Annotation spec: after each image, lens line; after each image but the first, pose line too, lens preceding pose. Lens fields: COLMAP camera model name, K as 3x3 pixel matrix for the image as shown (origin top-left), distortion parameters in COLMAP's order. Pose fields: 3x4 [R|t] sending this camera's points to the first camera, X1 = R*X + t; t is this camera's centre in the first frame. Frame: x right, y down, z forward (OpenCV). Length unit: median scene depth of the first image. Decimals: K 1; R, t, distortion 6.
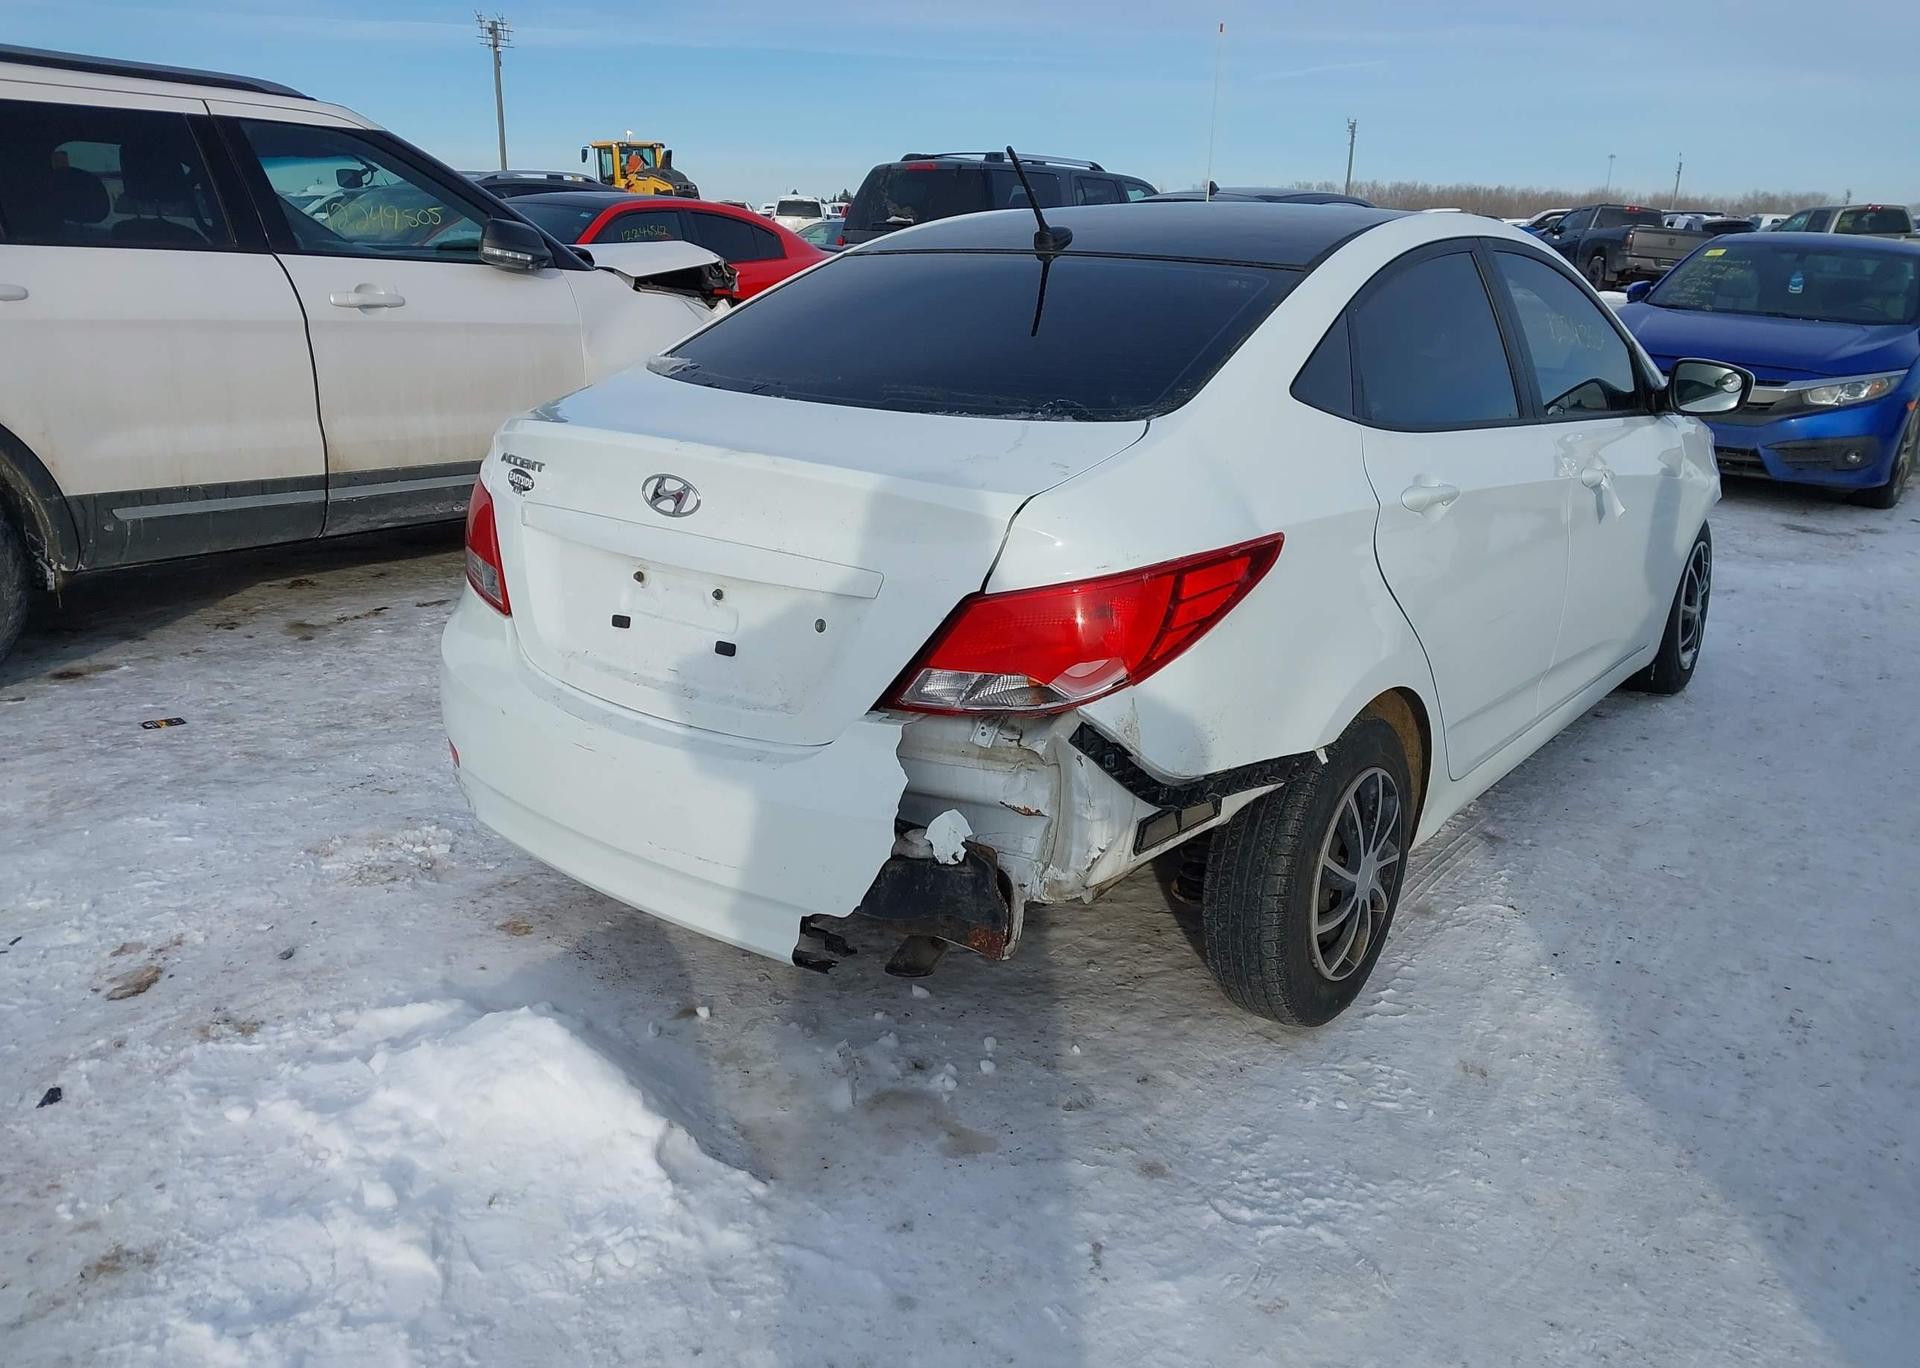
lens RADIAL K [[1482.6, 0, 956.2], [0, 1482.6, 712.6], [0, 0, 1]] dist [0.020681, -0.011628]
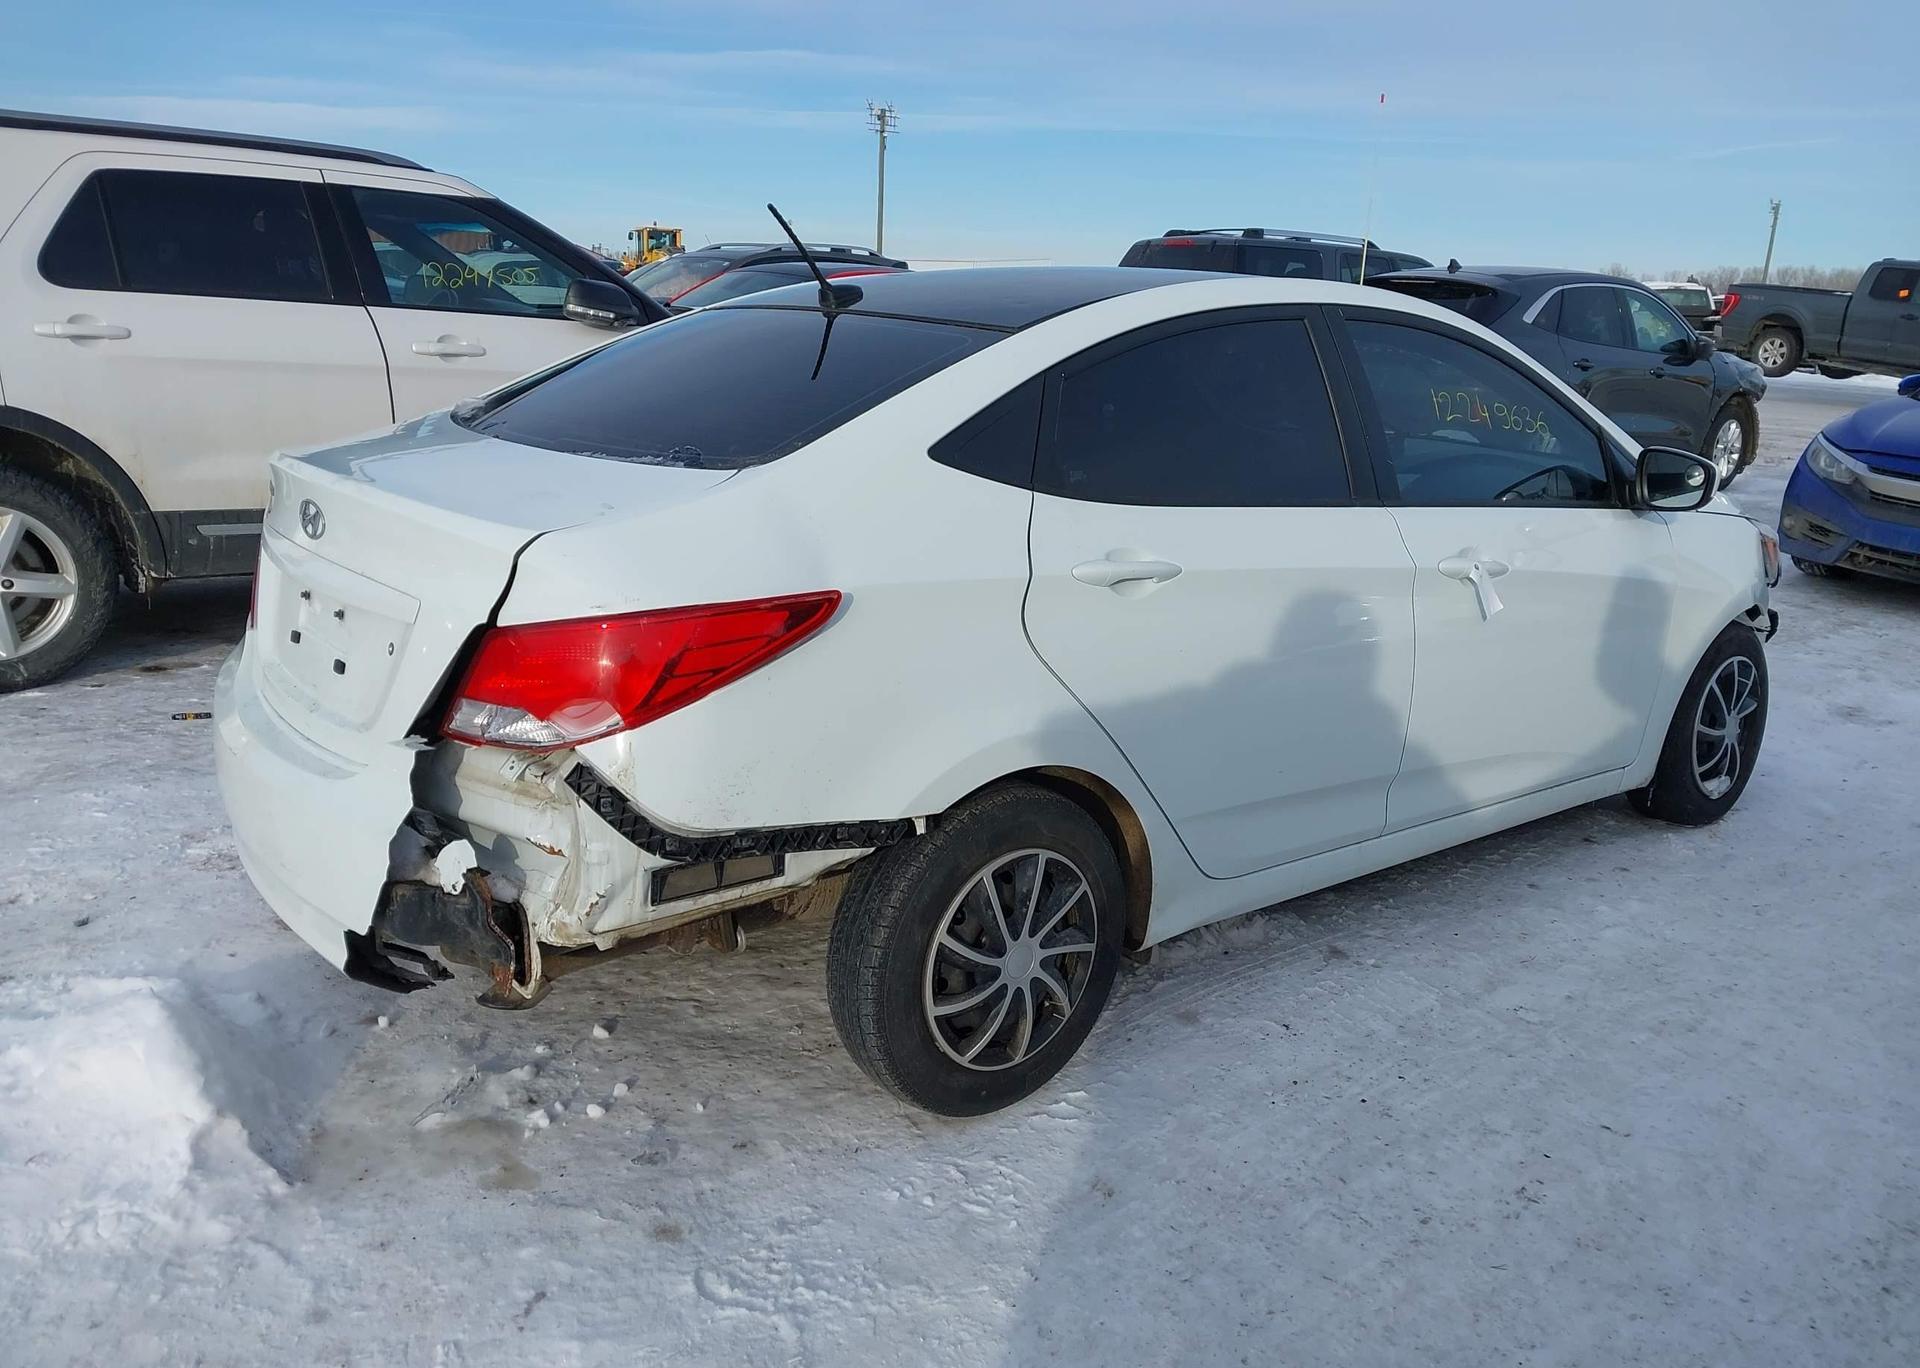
lens RADIAL K [[1482.6, 0, 956.2], [0, 1482.6, 712.6], [0, 0, 1]] dist [0.020681, -0.011628]
pose [[0.970745, 0.081311, -0.225926, 0.444546], [-0.091930, 0.995083, -0.036868, -0.011305], [0.221818, 0.056559, 0.973446, 0.064892]]
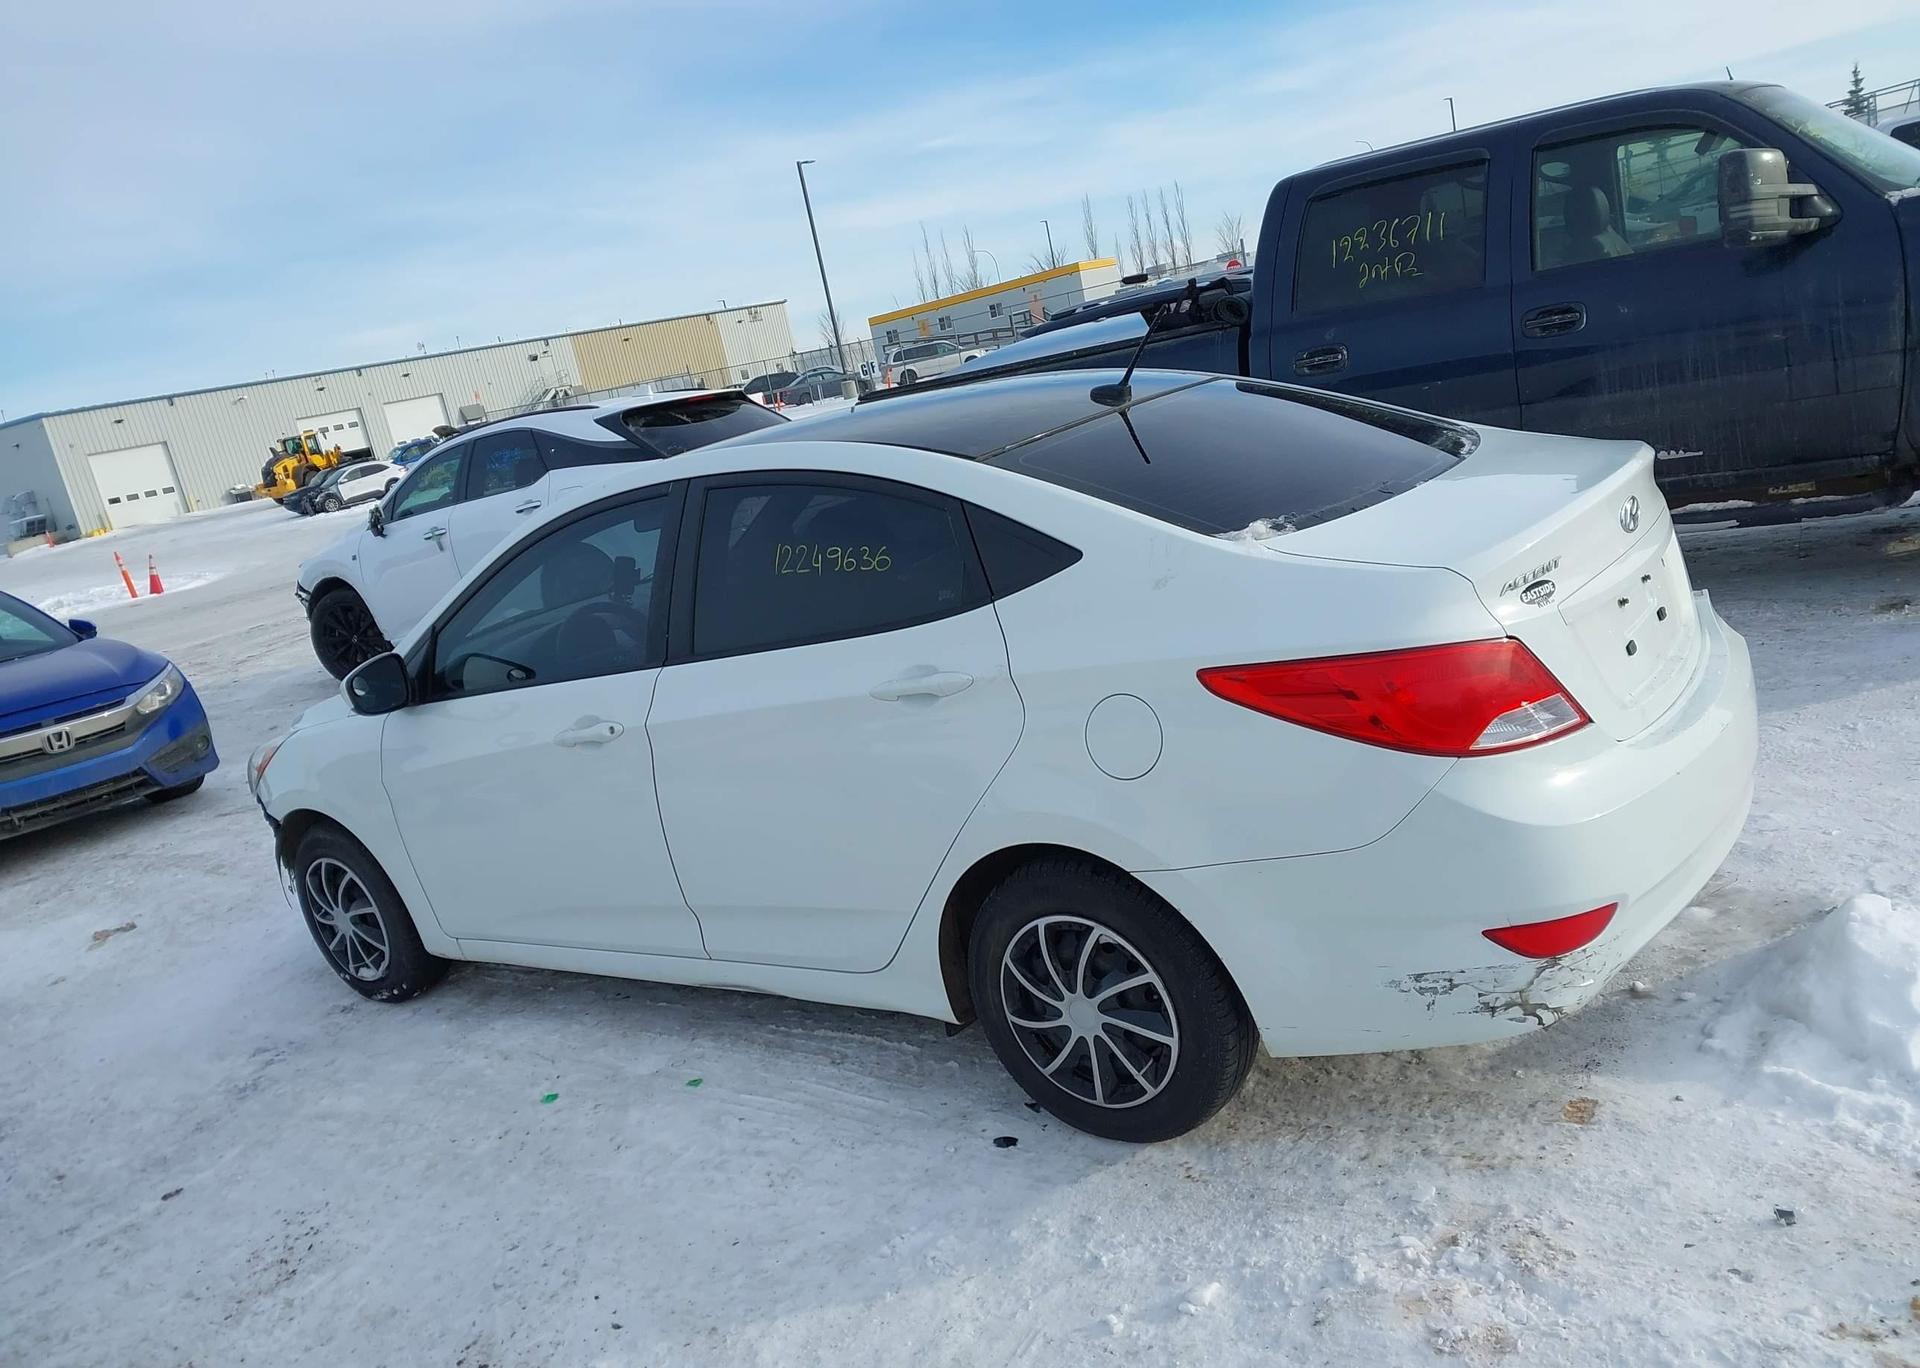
lens RADIAL K [[1520.5, 0, 942.7], [0, 1520.5, 699.4], [0, 0, 1]] dist [0.023738, -0.021672]
pose [[-0.032426, -0.237818, 0.970768, -1.235285], [0.499179, 0.837612, 0.221871, -0.500402], [-0.865892, 0.491781, 0.091554, 1.259895]]
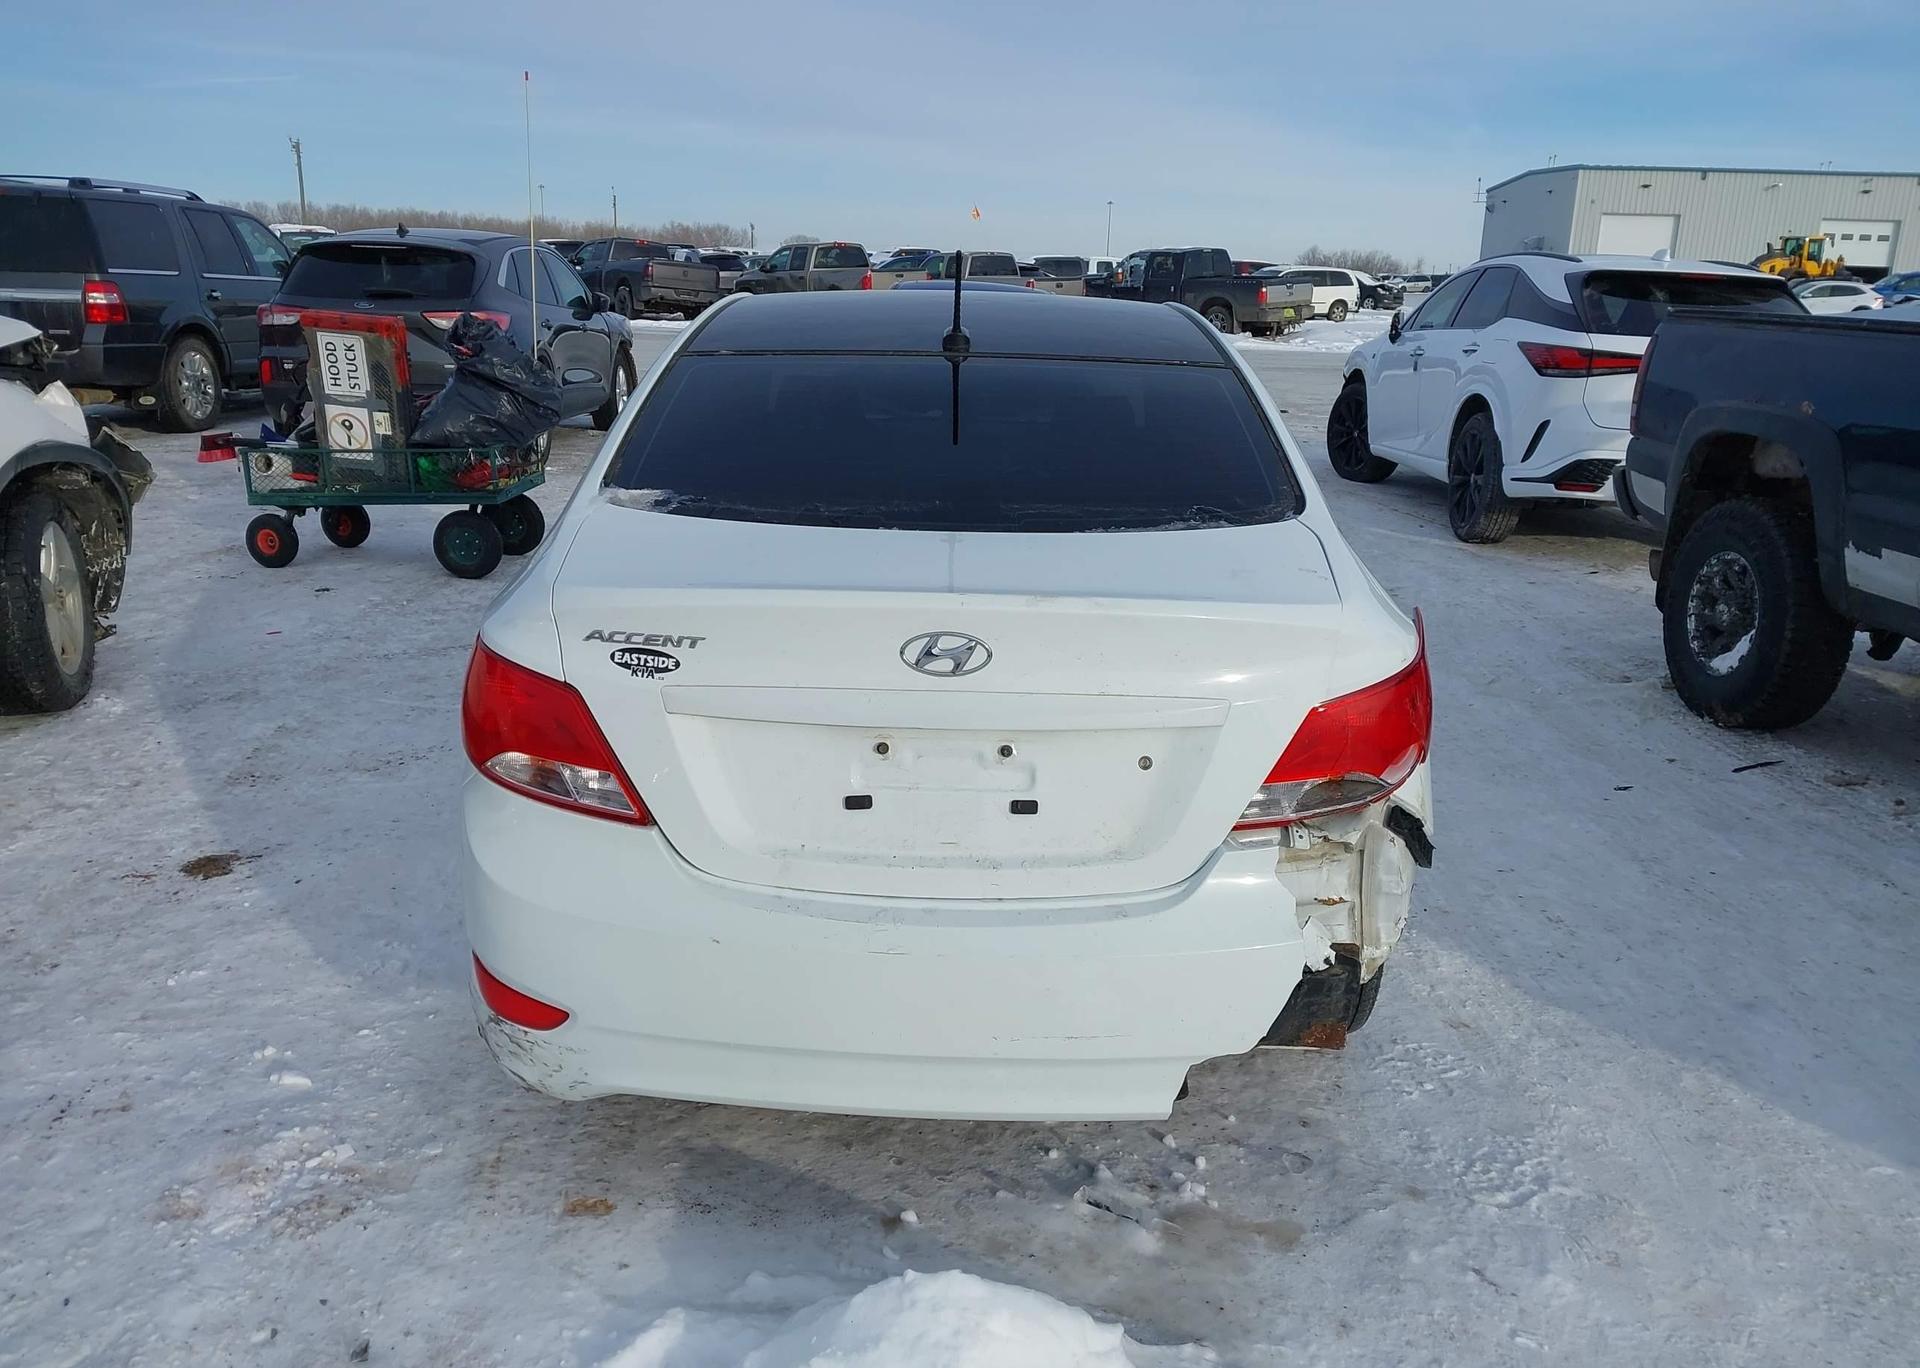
lens RADIAL K [[1508.7, 0, 928.4], [0, 1508.7, 679.5], [0, 0, 1]] dist [0.012503, -0.005771]
pose [[0.797028, -0.158139, 0.582870, -0.650135], [0.179934, 0.983459, 0.020778, -0.133583], [-0.576515, 0.088317, 0.812299, 0.232216]]
